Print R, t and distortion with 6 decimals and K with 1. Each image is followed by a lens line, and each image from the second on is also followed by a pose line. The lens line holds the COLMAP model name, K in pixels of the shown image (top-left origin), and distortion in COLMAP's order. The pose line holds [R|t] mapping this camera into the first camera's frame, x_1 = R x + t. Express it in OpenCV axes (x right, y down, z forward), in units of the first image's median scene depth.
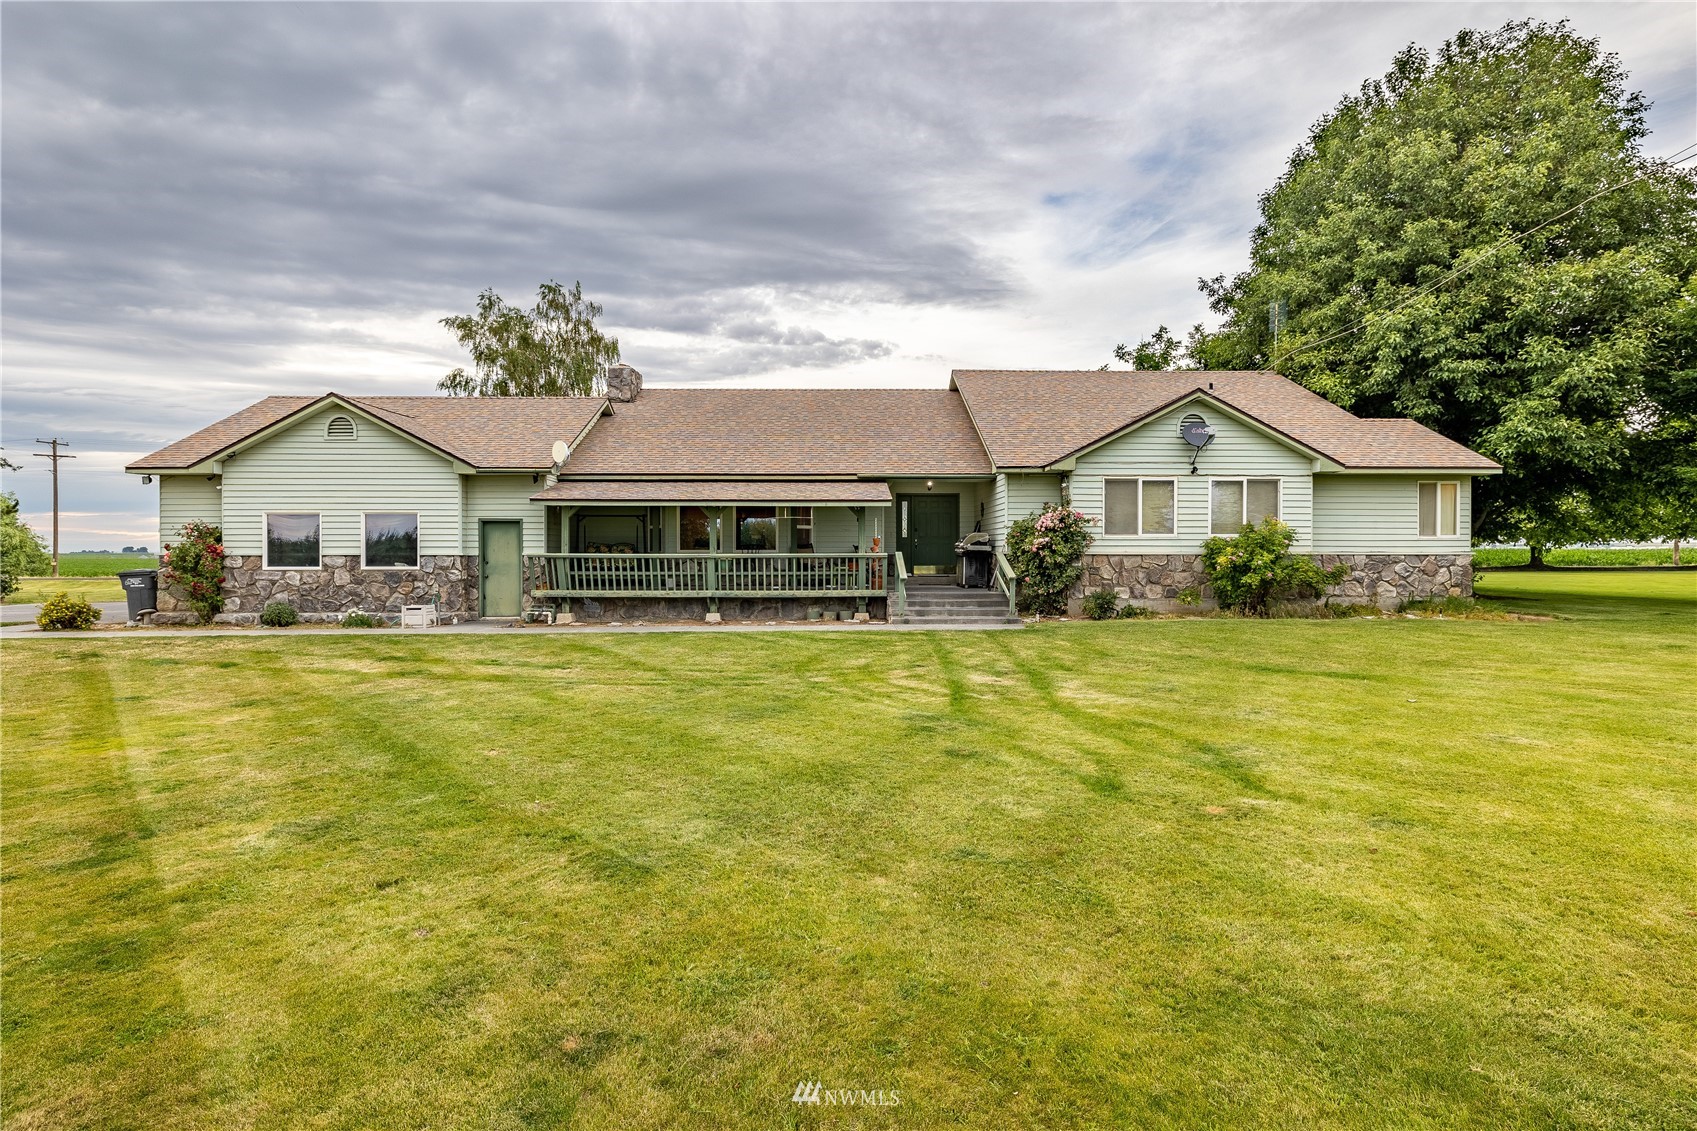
lens RADIAL K [[865.0, 0, 848.5], [0, 865.0, 565.5], [0, 0, 1]] dist [-0.005624, 0.002471]
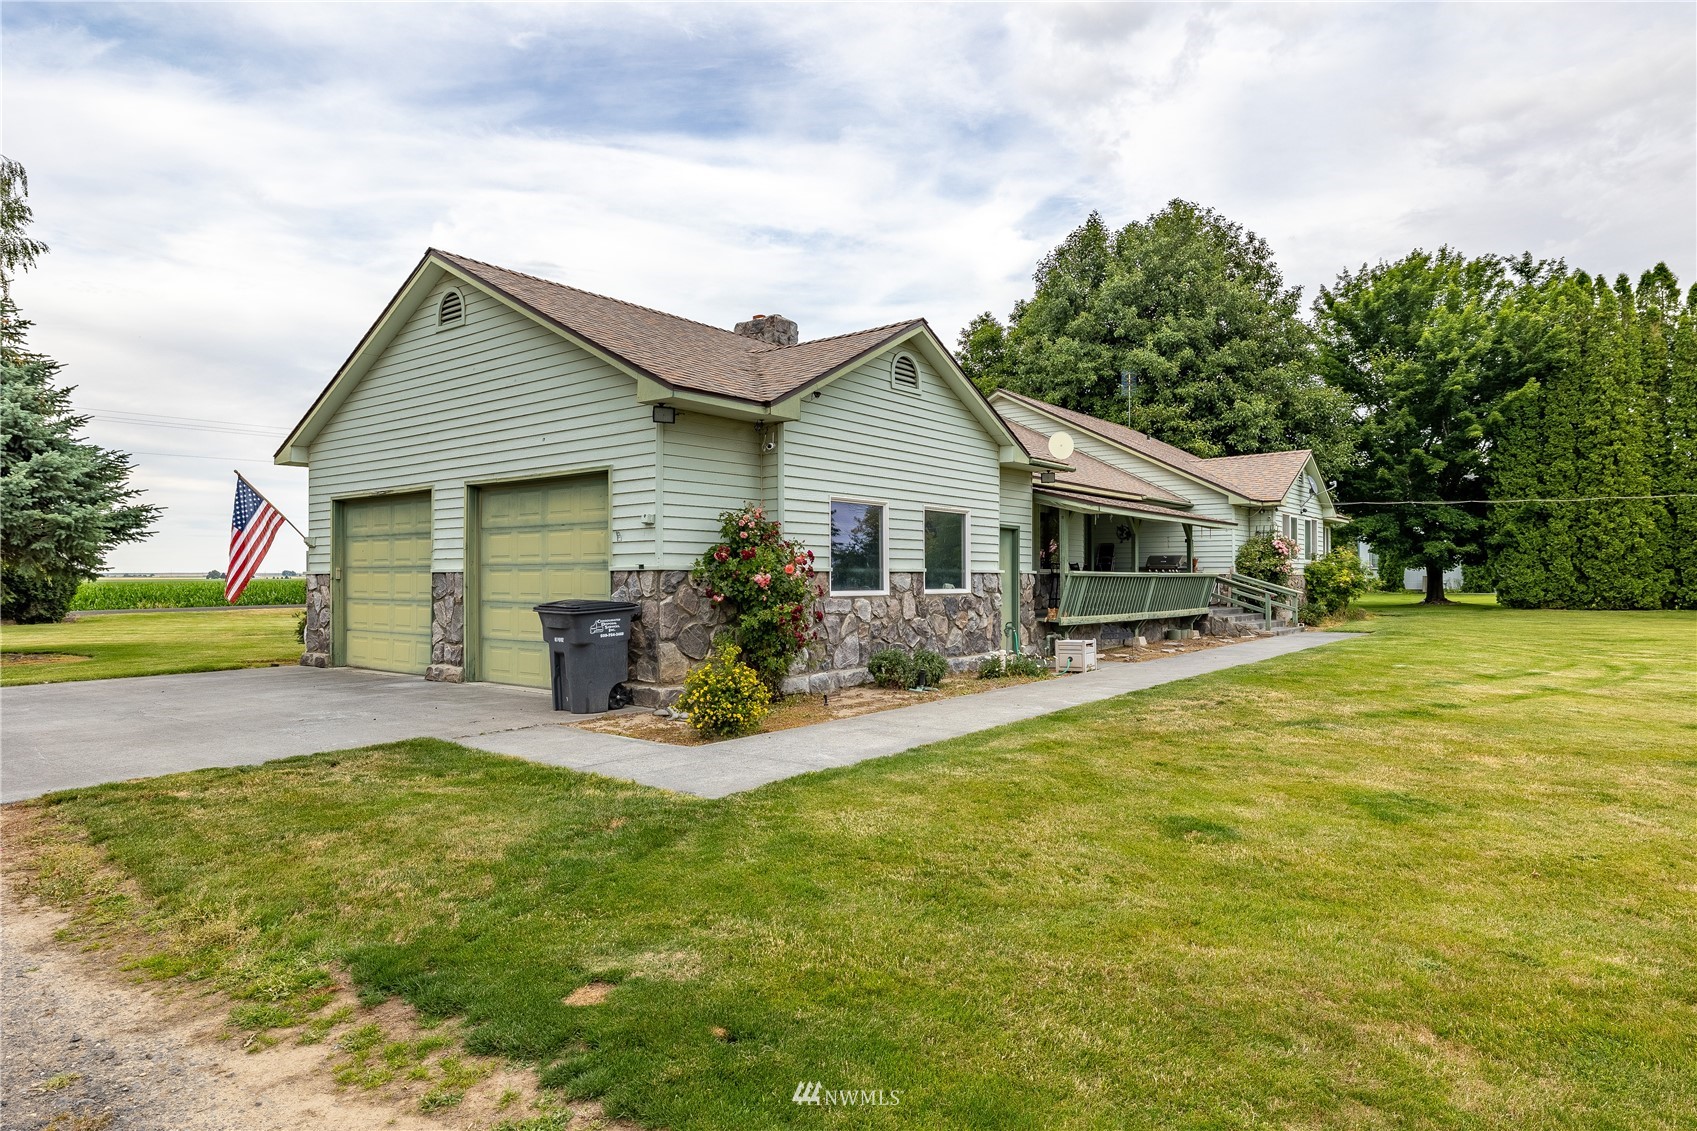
lens RADIAL K [[995.9, 0, 848.5], [0, 995.9, 565.5], [0, 0, 1]] dist [-0.005212, -0.001212]
pose [[0.628289, 0.010587, 0.777908, -1.187072], [0.006391, 0.999803, -0.018768, -0.003108], [-0.777954, 0.016764, 0.628098, 0.571038]]
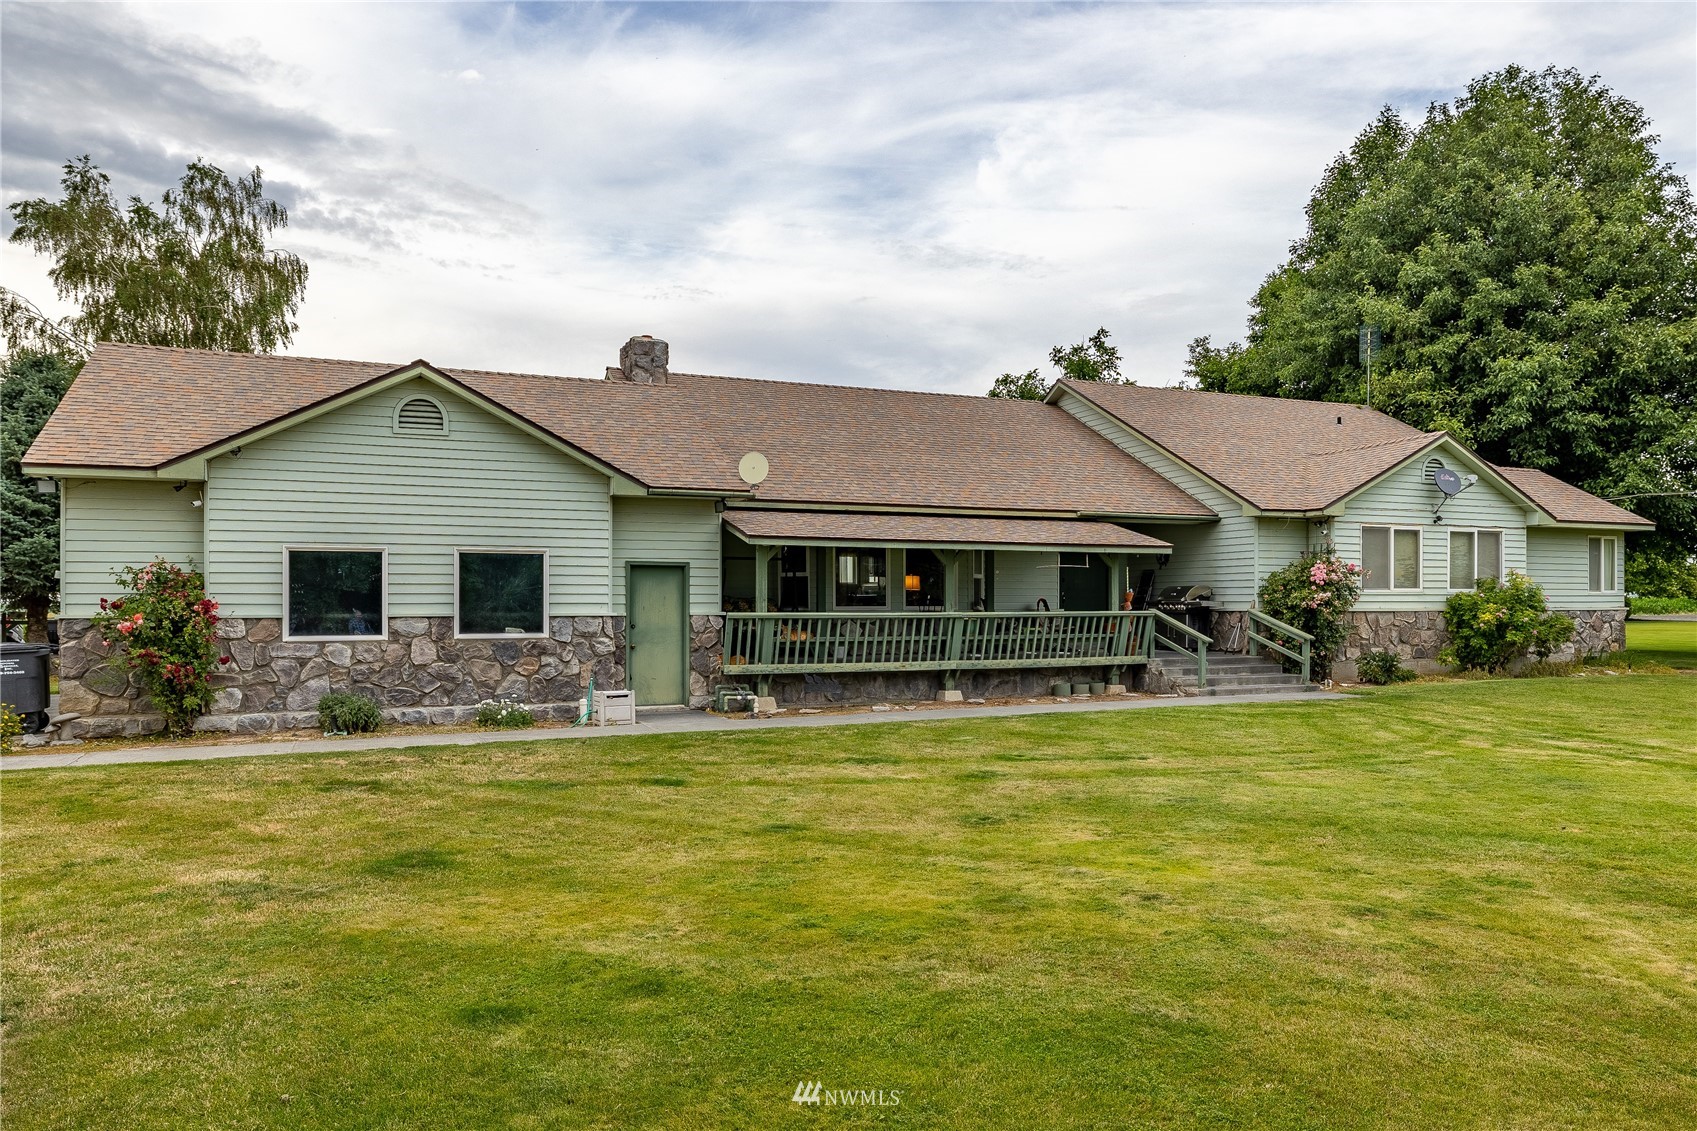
lens RADIAL K [[1250.3, 0, 928.6], [0, 1250.3, 607.2], [0, 0, 1]] dist [-0.002272, -0.002039]
pose [[0.910509, -0.002232, 0.413482, -0.627521], [0.008400, 0.999879, -0.013100, -0.003727], [-0.413403, 0.015401, 0.910418, 0.012304]]
